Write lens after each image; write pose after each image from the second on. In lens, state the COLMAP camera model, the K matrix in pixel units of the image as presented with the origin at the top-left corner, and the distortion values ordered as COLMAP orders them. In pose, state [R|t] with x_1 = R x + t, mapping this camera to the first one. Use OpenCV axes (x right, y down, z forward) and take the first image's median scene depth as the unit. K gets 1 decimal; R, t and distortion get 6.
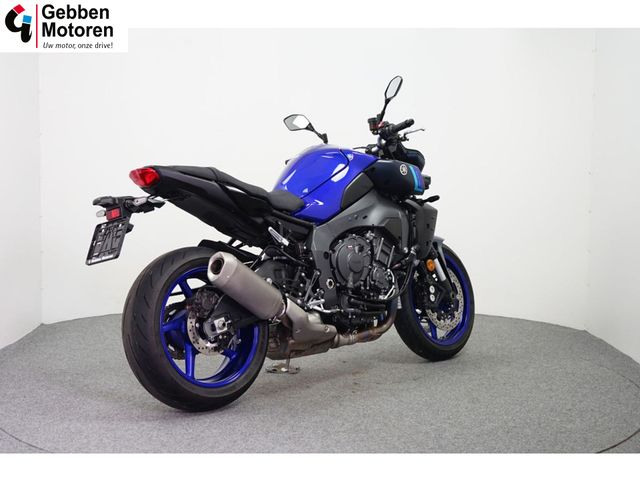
lens RADIAL K [[948.6, 0, 320.0], [0, 948.6, 240.0], [0, 0, 1]] dist [0.005428, -0.016433]
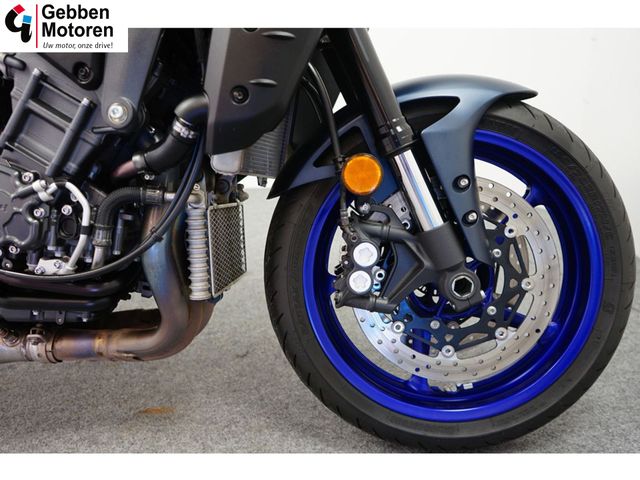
lens RADIAL K [[512.2, 0, 320.0], [0, 512.2, 240.0], [0, 0, 1]] dist [0.007847, 0.007783]
pose [[0.608862, 0.219313, -0.762358, 0.258806], [0.002755, 0.960434, 0.278495, 0.004796], [0.793271, -0.171666, 0.584167, 1.015645]]
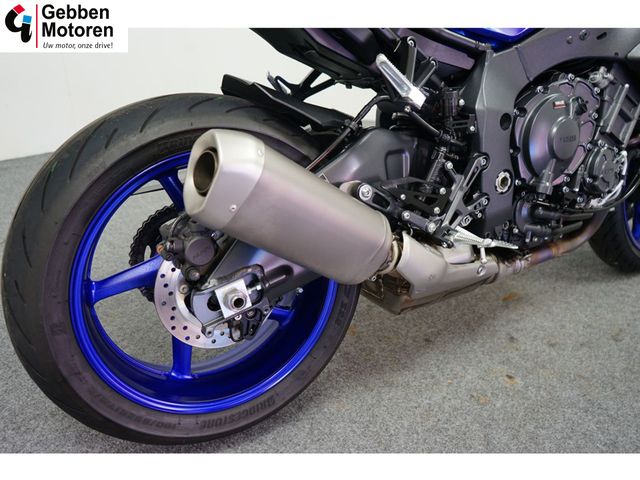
lens RADIAL K [[512.2, 0, 320.0], [0, 512.2, 240.0], [0, 0, 1]] dist [0.007847, 0.007783]
pose [[0.969534, 0.138118, -0.202304, -0.022836], [-0.054297, 0.926508, 0.372337, -0.018839], [0.238863, -0.350009, 0.905780, 0.730409]]
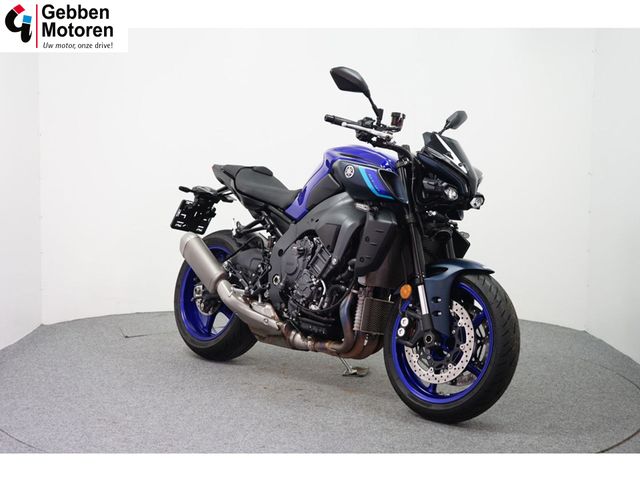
lens RADIAL K [[948.6, 0, 320.0], [0, 948.6, 240.0], [0, 0, 1]] dist [0.005428, -0.016433]
pose [[-0.049999, 0.095069, -0.994214, 1.035907], [-0.053190, 0.993793, 0.097704, -0.102103], [0.997332, 0.057767, -0.044632, 1.090284]]
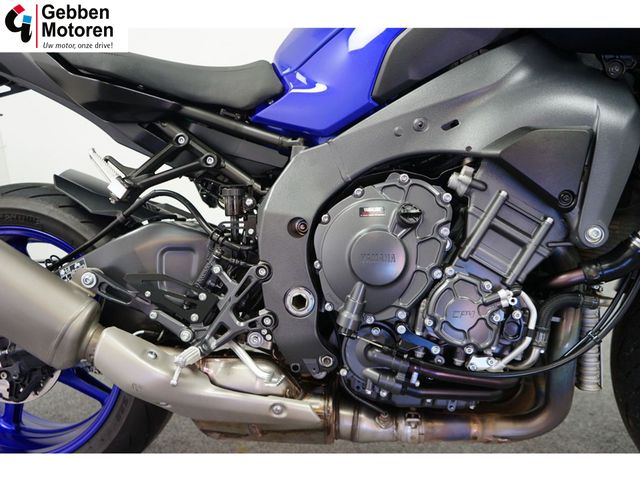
lens RADIAL K [[512.2, 0, 320.0], [0, 512.2, 240.0], [0, 0, 1]] dist [0.007847, 0.007783]
pose [[0.613567, 0.180456, -0.768747, 0.172102], [-0.014307, 0.975918, 0.217668, -0.024172], [0.789513, -0.122555, 0.601373, 0.883972]]
